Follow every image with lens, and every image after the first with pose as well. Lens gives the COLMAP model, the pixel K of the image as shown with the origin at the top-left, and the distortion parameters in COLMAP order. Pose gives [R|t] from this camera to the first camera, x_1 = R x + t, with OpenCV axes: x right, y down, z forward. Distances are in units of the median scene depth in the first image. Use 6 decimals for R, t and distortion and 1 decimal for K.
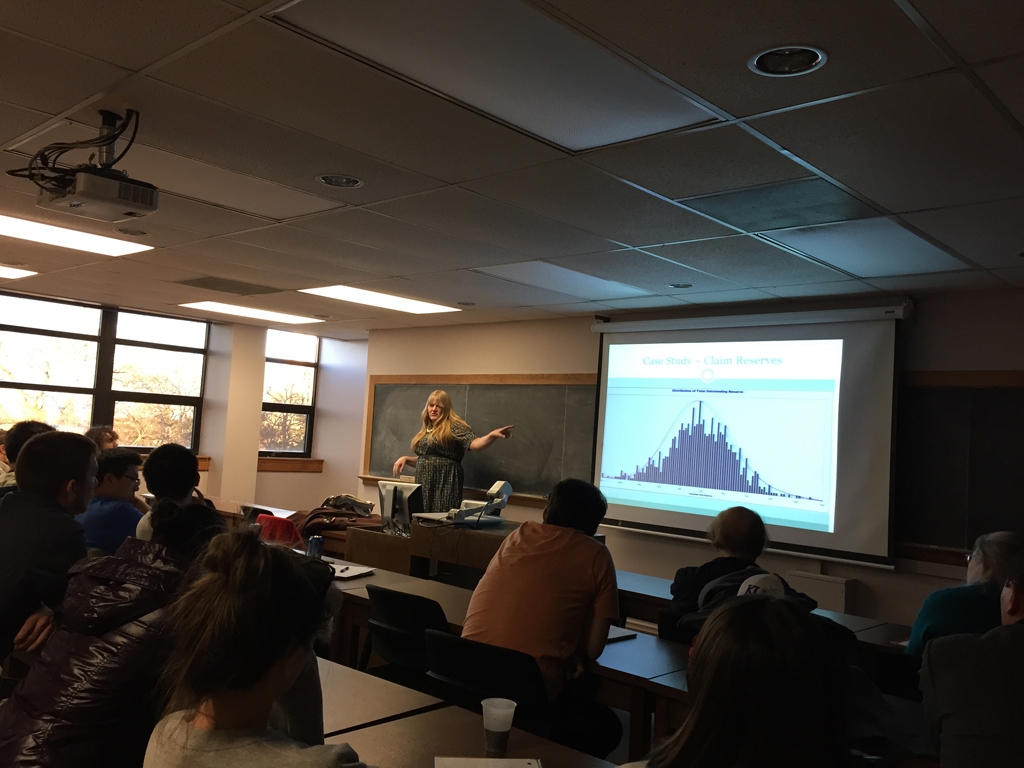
lens RADIAL K [[862.9, 0, 512.0], [0, 862.9, 384.0], [0, 0, 1]] dist [0.078782, -0.107327]
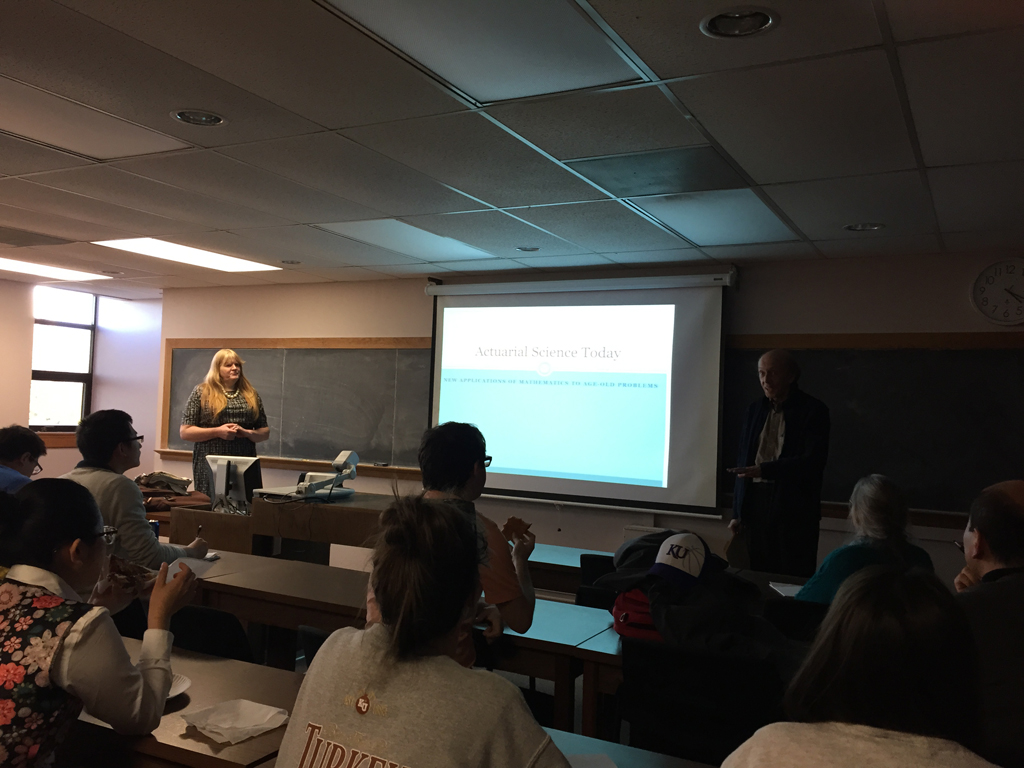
lens RADIAL K [[862.9, 0, 512.0], [0, 862.9, 384.0], [0, 0, 1]] dist [0.078782, -0.107327]
pose [[0.966050, -0.015578, 0.257887, -0.076247], [0.004439, 0.999034, 0.043720, -0.001787], [-0.258318, -0.041091, 0.965186, 0.034484]]
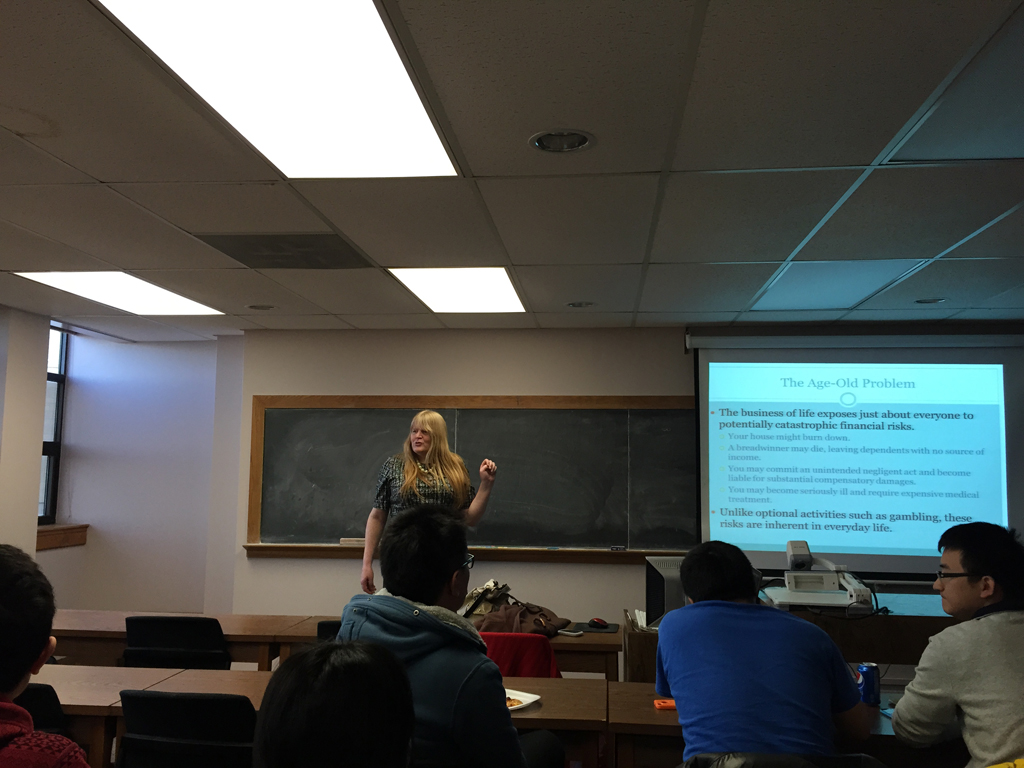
lens RADIAL K [[862.9, 0, 512.0], [0, 862.9, 384.0], [0, 0, 1]] dist [0.078782, -0.107327]
pose [[0.795820, 0.005813, 0.605505, -0.637469], [0.002213, 0.999919, -0.012508, -0.016013], [-0.605529, 0.011294, 0.795743, 0.500018]]
